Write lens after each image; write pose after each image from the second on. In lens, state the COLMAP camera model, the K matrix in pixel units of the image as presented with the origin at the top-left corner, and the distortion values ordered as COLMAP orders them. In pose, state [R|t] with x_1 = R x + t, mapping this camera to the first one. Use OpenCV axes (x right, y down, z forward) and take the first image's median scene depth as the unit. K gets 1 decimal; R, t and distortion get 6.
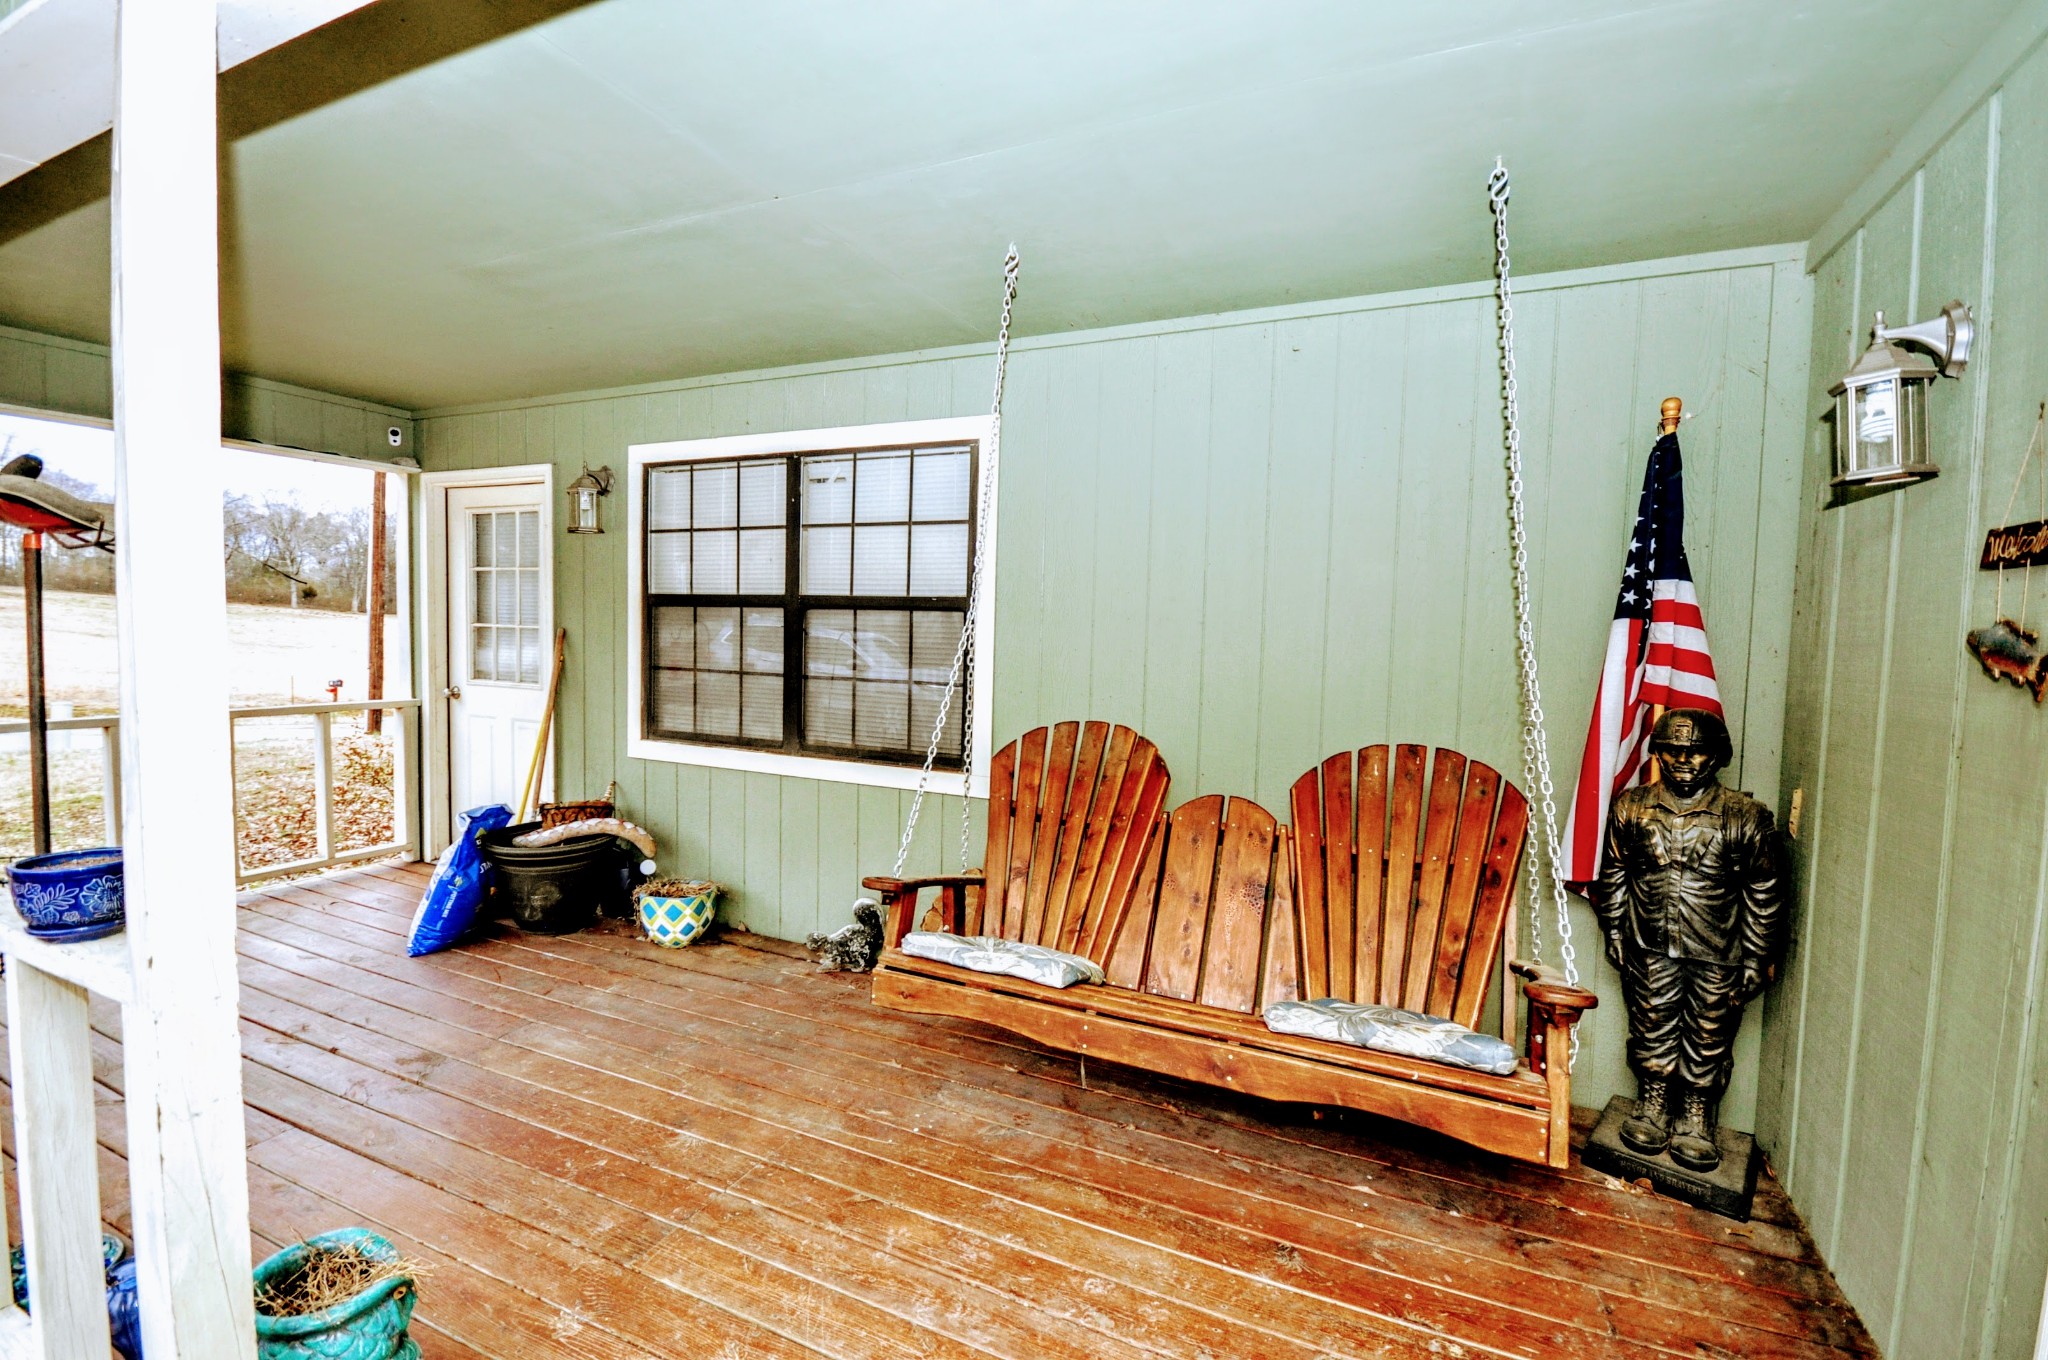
lens RADIAL K [[897.6, 0, 1023.7], [0, 897.6, 688.6], [0, 0, 1]] dist [0.000964, -0.009555]
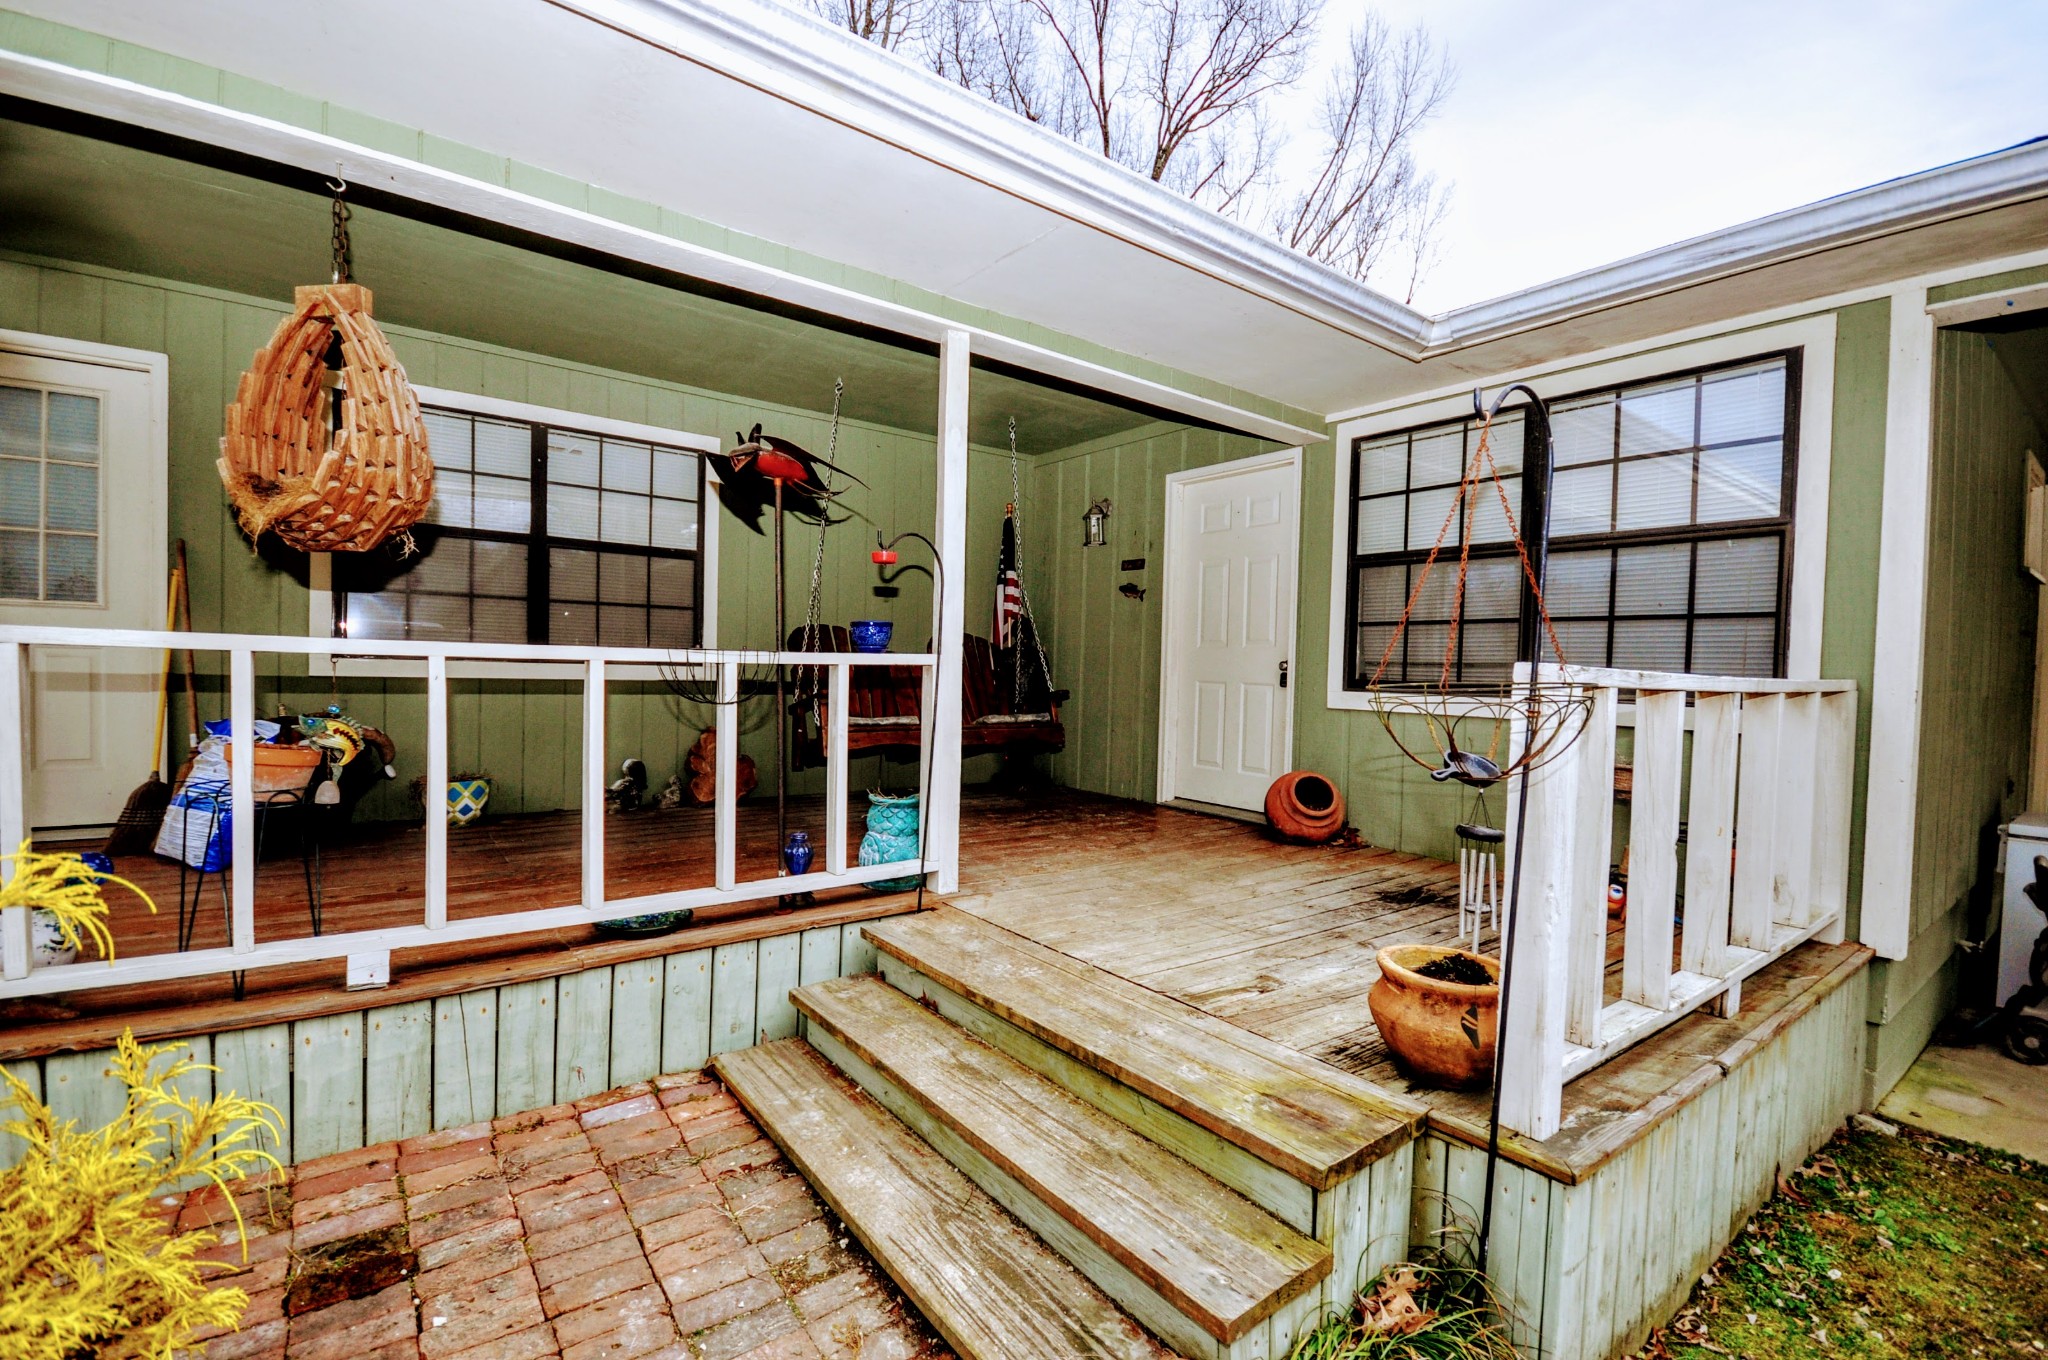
lens RADIAL K [[897.6, 0, 1023.7], [0, 897.6, 688.6], [0, 0, 1]] dist [0.000964, -0.009555]
pose [[0.463141, -0.039127, 0.885421, -1.094095], [0.040626, 0.998912, 0.022891, 0.114203], [-0.885353, 0.025369, 0.464226, -0.192865]]
